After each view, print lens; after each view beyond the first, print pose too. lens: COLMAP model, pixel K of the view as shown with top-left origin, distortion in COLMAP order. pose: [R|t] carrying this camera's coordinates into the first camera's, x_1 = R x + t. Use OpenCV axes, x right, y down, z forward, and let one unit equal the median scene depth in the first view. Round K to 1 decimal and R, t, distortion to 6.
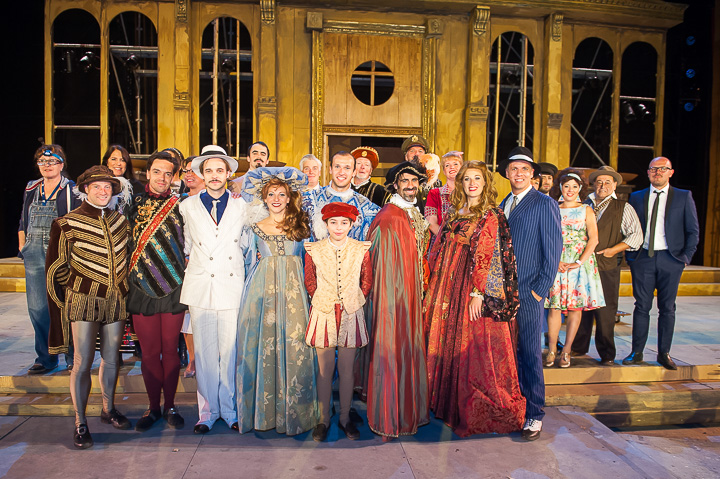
lens RADIAL K [[512.5, 0, 360.0], [0, 512.5, 239.5], [0, 0, 1]] dist [-0.026015, -0.002327]
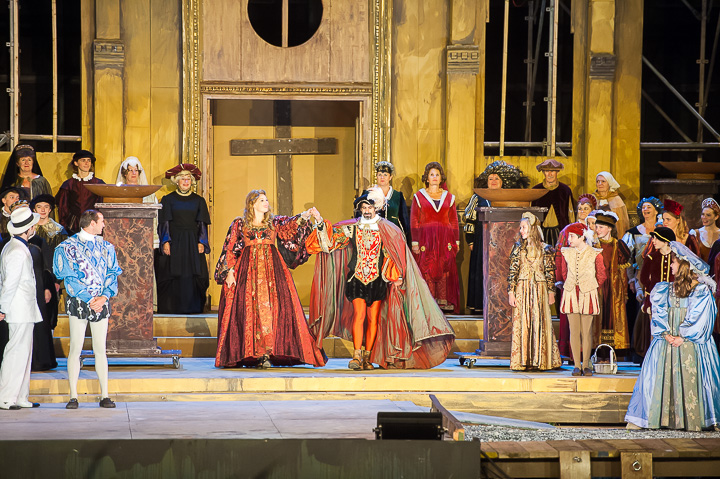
lens RADIAL K [[3919.8, 0, 347.9], [0, 3919.8, 240.2], [0, 0, 1]] dist [2.403033, 12.234996]
pose [[0.999509, -0.006681, -0.030624, 0.234156], [0.006665, 0.999978, -0.000623, -0.036741], [0.030627, 0.000419, 0.999531, -3.536586]]
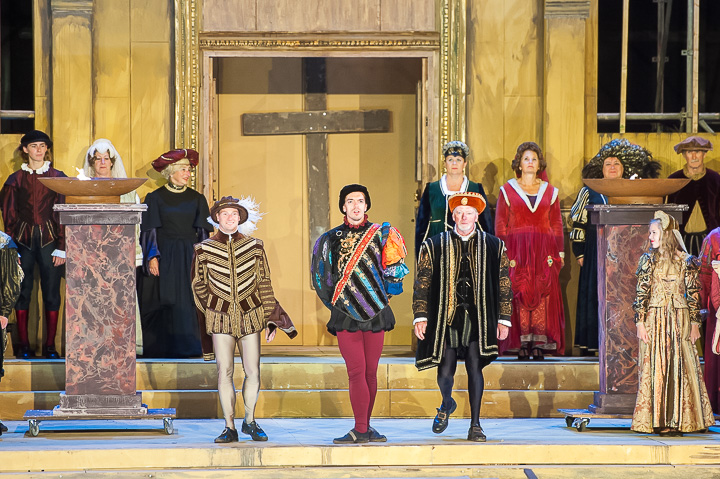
lens RADIAL K [[5114.1, 0, 360.9], [0, 5114.1, 227.4], [0, 0, 1]] dist [2.048019, 3.400710]
pose [[0.999073, -0.015282, -0.040255, 0.227229], [0.015071, 0.999871, -0.005549, -0.037627], [0.040335, 0.004937, 0.999174, -3.220893]]
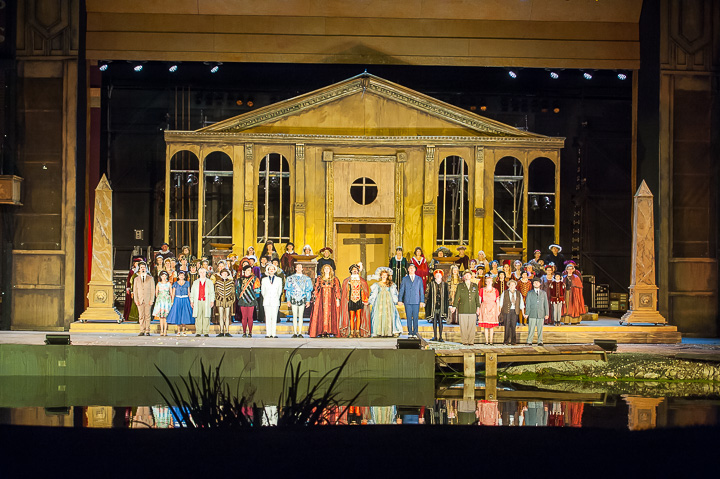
lens RADIAL K [[1369.9, 0, 354.7], [0, 1369.9, 235.9], [0, 0, 1]] dist [0.010671, -0.014139]
pose [[0.998536, -0.004231, -0.053917, 0.227778], [0.002629, 0.999554, -0.029737, -0.036736], [0.054019, 0.029551, 0.998103, -3.296999]]
